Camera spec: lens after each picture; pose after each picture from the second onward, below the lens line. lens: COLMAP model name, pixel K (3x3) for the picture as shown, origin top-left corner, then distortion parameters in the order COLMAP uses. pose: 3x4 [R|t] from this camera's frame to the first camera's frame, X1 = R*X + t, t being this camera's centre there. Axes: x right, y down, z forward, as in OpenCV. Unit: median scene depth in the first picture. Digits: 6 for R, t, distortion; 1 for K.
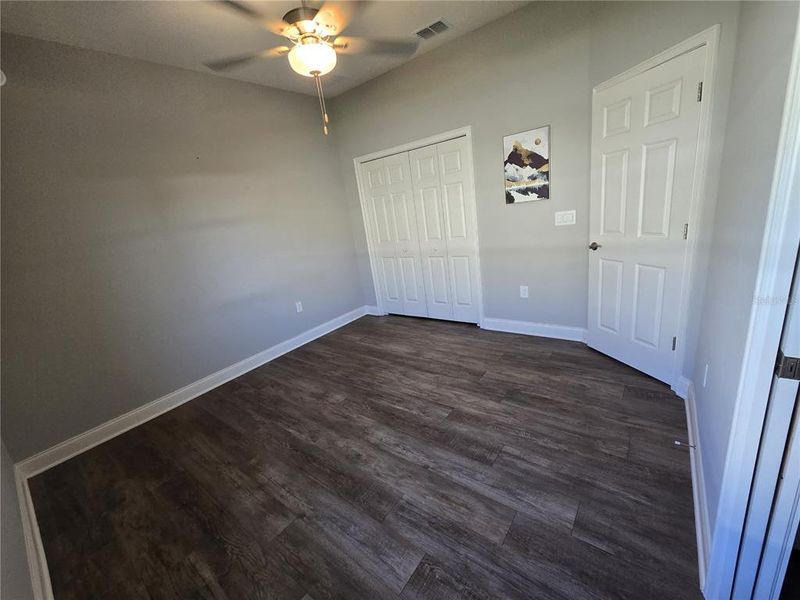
lens RADIAL K [[326.9, 0, 400.0], [0, 326.9, 300.0], [0, 0, 1]] dist [0.000964, 0.000194]
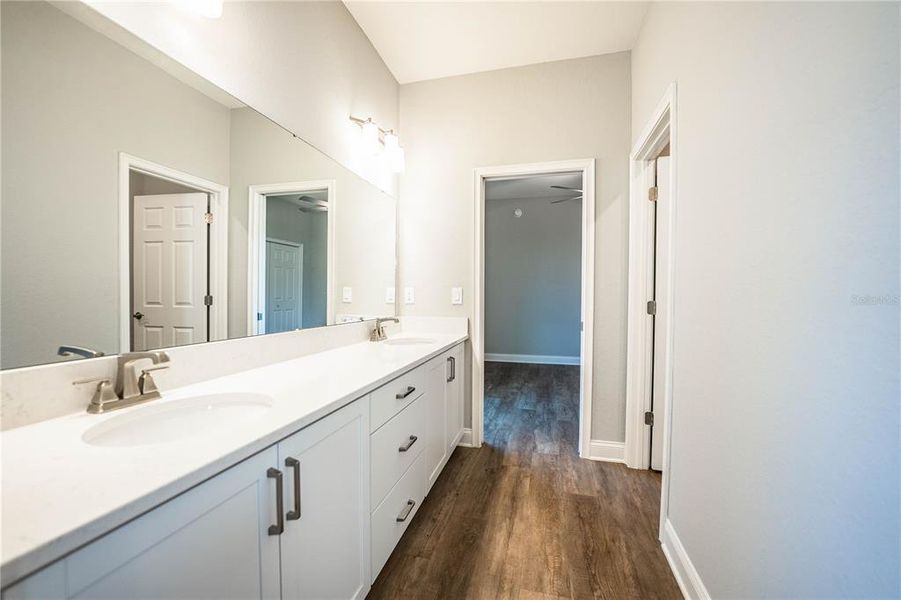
lens RADIAL K [[367.3, 0, 450.9], [0, 367.3, 302.9], [0, 0, 1]] dist [-0.028930, 0.002901]
pose [[0.386784, 0.147609, -0.910280, 1.143560], [-0.296160, 0.954699, 0.028971, 0.083178], [0.873320, 0.258383, 0.412978, -0.432790]]
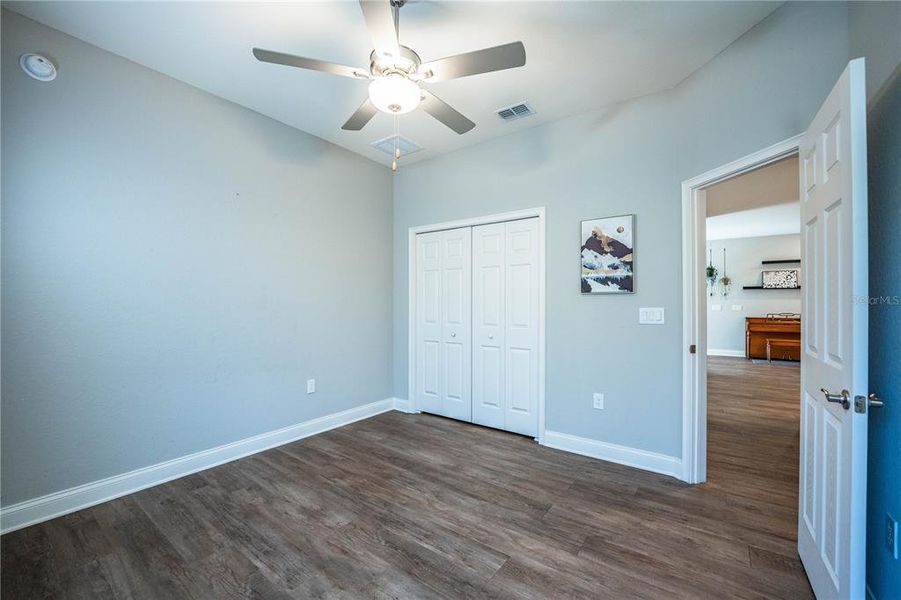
lens RADIAL K [[367.3, 0, 450.9], [0, 367.3, 302.9], [0, 0, 1]] dist [-0.028930, 0.002901]
pose [[0.989937, 0.139177, 0.025587, -0.042487], [-0.126798, 0.952676, -0.276282, 0.048918], [-0.062828, 0.270257, 0.960736, 0.136806]]
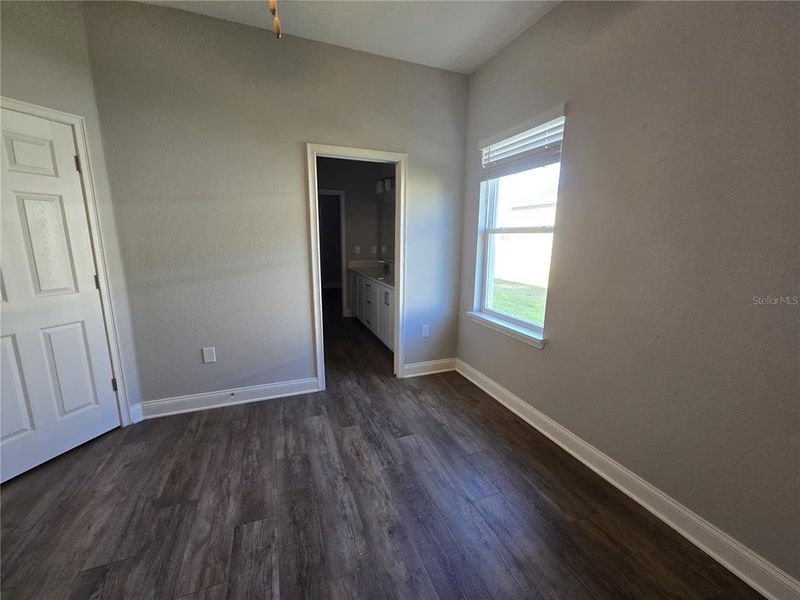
lens RADIAL K [[326.9, 0, 400.0], [0, 326.9, 300.0], [0, 0, 1]] dist [0.000964, 0.000194]
pose [[-0.850681, 0.026149, 0.525032, -0.444875], [0.241155, 0.906879, 0.345564, -0.222447], [-0.467104, 0.420579, -0.777771, 1.071508]]
